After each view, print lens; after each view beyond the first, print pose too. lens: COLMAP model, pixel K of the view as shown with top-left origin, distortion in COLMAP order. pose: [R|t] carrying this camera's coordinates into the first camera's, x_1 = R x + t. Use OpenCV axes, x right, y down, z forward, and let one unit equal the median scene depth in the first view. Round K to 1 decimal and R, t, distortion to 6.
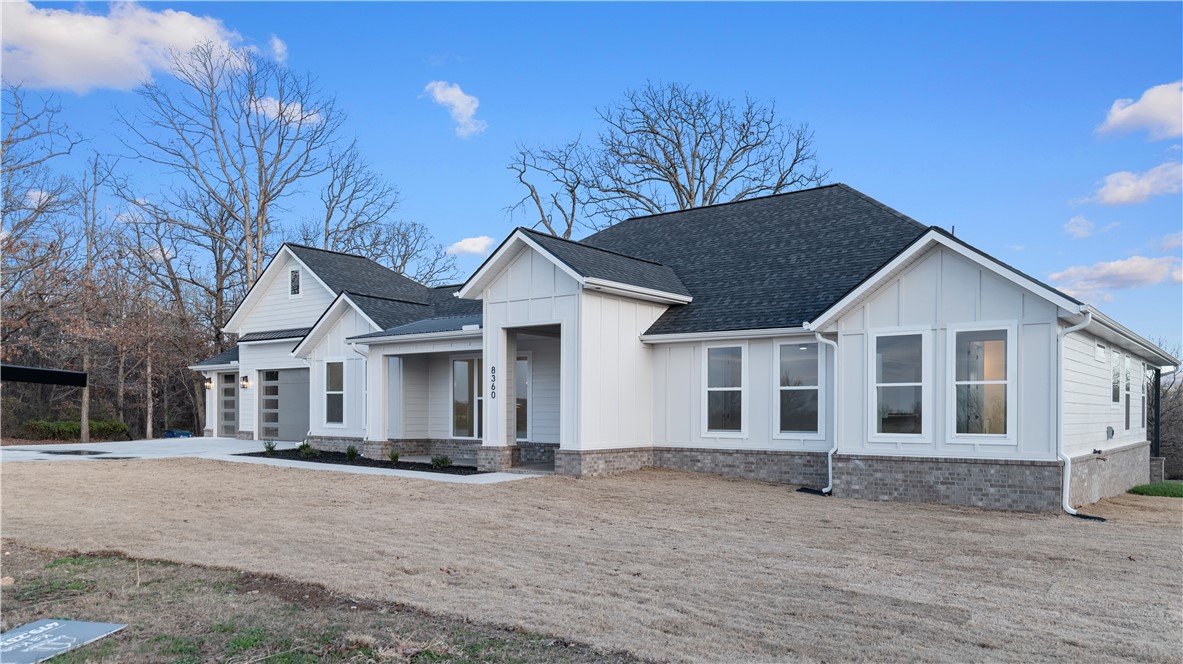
lens RADIAL K [[858.5, 0, 591.5], [0, 858.5, 332.0], [0, 0, 1]] dist [0.000037, -0.001672]
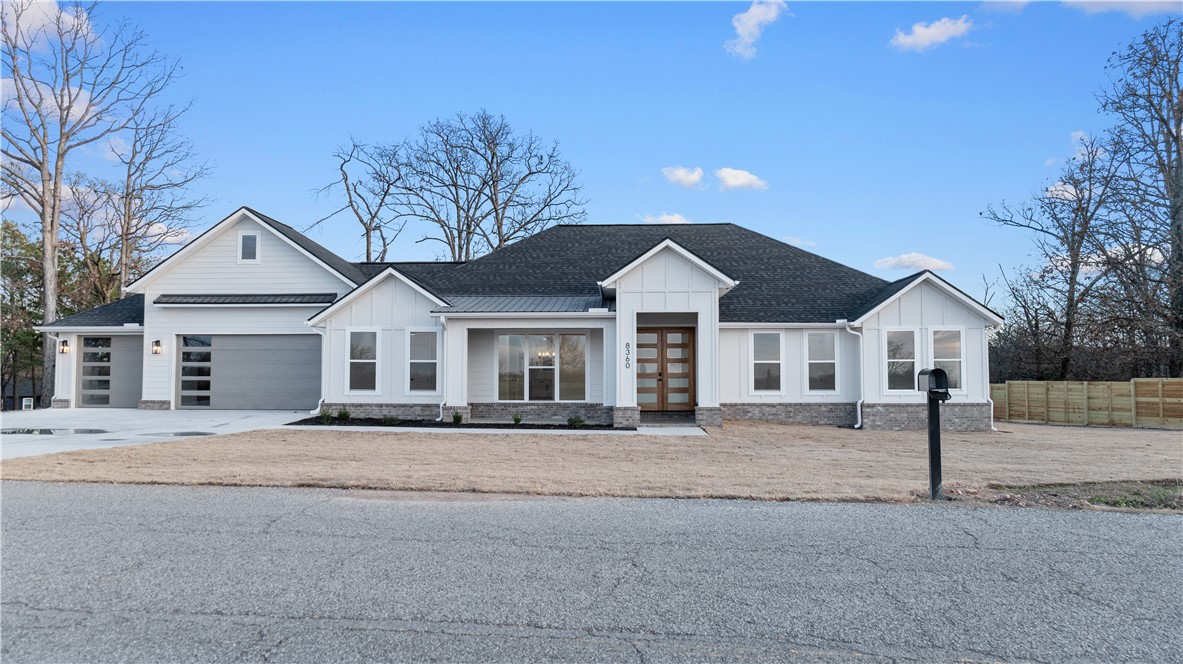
lens RADIAL K [[671.2, 0, 592.2], [0, 671.2, 309.4], [0, 0, 1]] dist [-0.026386, 0.000716]
pose [[0.806914, 0.051897, 0.588385, -0.704347], [-0.049998, 0.998559, -0.019507, 0.012948], [-0.588549, -0.013678, 0.808346, 0.234172]]
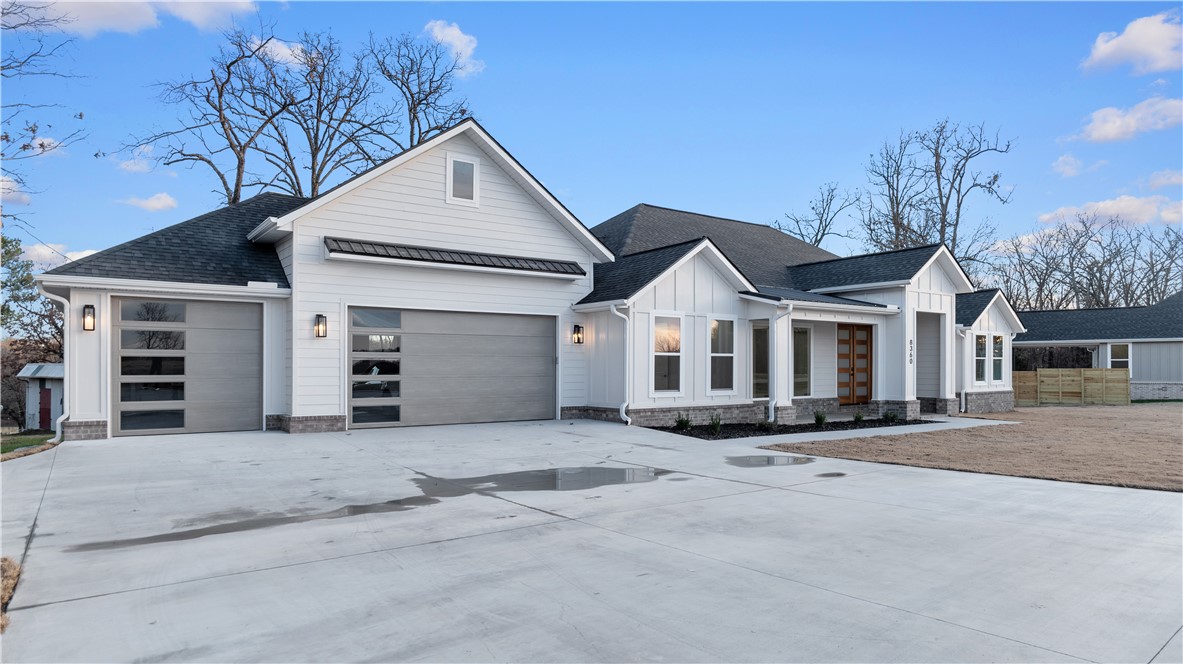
lens RADIAL K [[735.6, 0, 591.5], [0, 735.6, 332.0], [0, 0, 1]] dist [-0.035653, 0.000213]
pose [[0.271088, 0.040683, 0.961694, -1.259888], [-0.086666, 0.996080, -0.017708, 0.086896], [-0.958645, -0.078546, 0.273551, 1.114682]]
